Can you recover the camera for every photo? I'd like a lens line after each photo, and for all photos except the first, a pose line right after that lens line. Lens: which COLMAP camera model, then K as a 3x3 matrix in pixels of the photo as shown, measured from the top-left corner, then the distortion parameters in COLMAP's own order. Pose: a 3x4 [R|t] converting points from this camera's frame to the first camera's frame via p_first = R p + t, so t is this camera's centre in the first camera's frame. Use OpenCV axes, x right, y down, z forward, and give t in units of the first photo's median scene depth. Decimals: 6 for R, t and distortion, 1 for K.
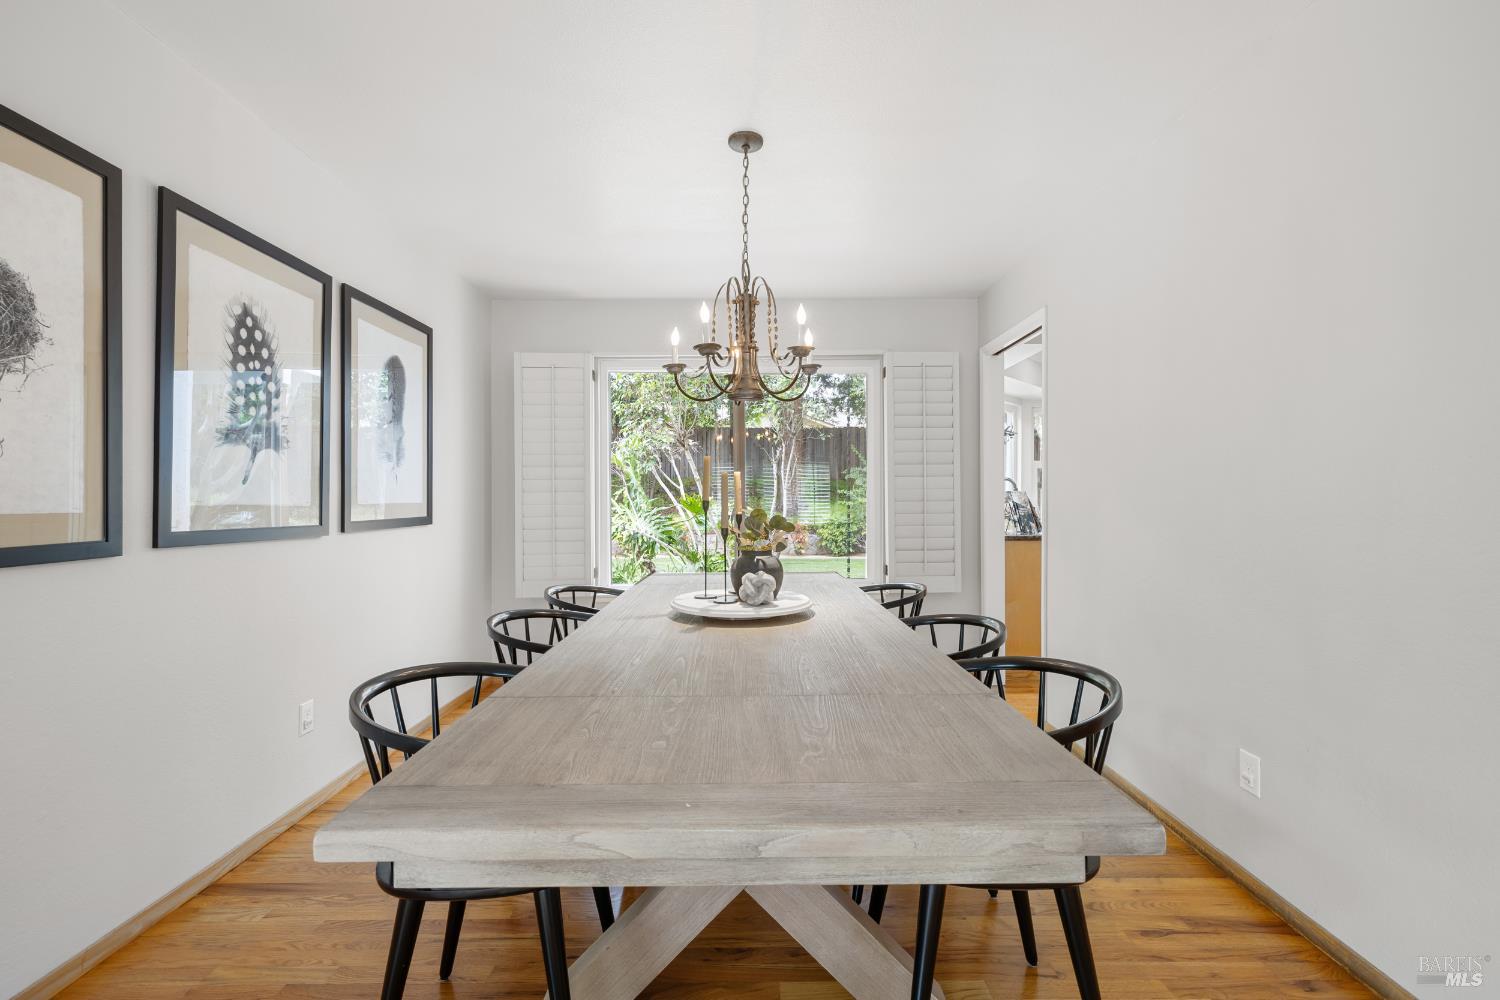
lens RADIAL K [[629.9, 0, 752.1], [0, 629.9, 496.6], [0, 0, 1]] dist [0.002970, -0.000253]
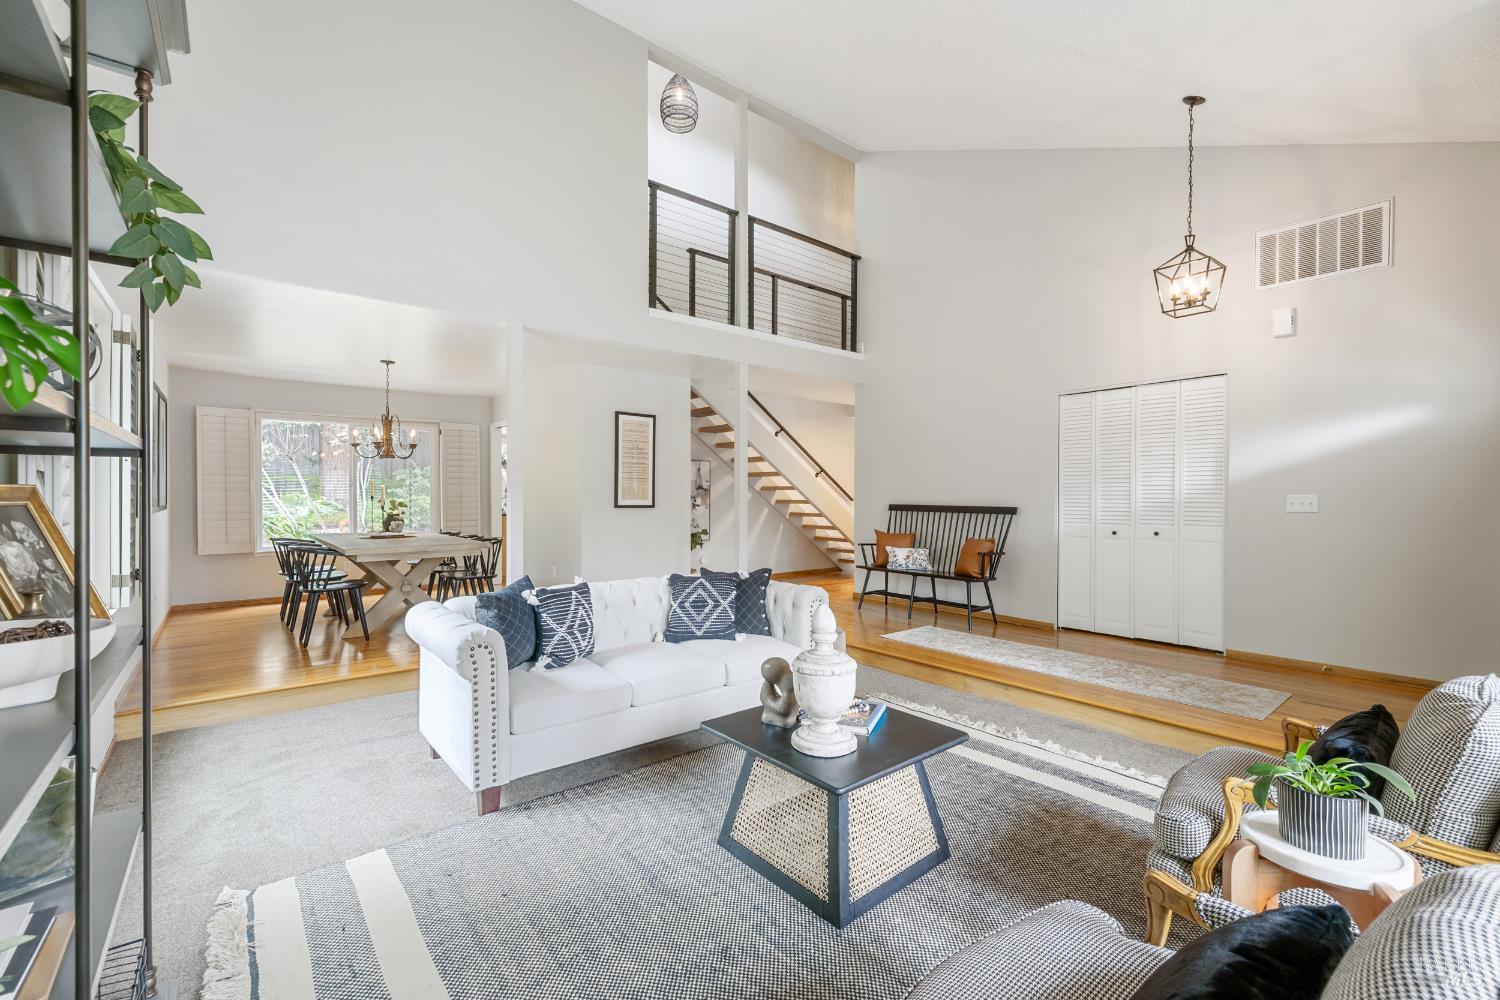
lens RADIAL K [[629.9, 0, 753.2], [0, 629.9, 501.7], [0, 0, 1]] dist [0.002970, -0.000253]
pose [[0.774707, -0.007349, 0.632278, -0.467059], [0.000513, 0.999939, 0.010994, 0.002274], [-0.632320, -0.008193, 0.774664, -1.909228]]
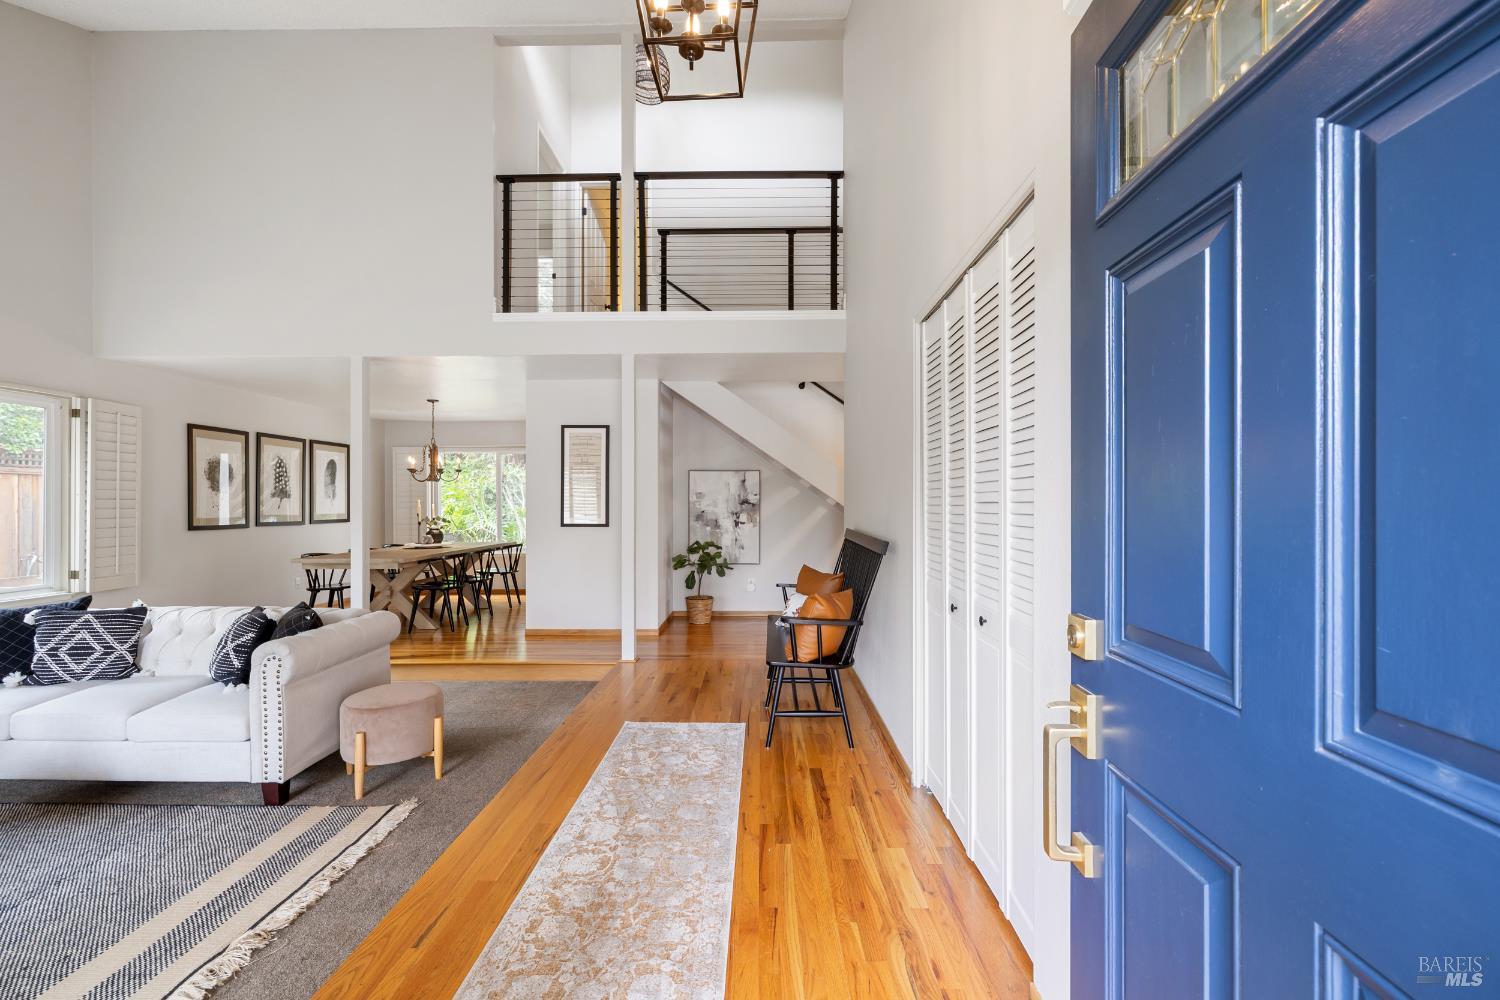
lens RADIAL K [[629.9, 0, 758.8], [0, 629.9, 503.7], [0, 0, 1]] dist [0.002970, -0.000253]
pose [[0.999855, -0.004932, -0.016324, 1.552640], [0.005009, 0.999976, 0.004689, -0.041734], [0.016300, -0.004770, 0.999856, -1.991975]]
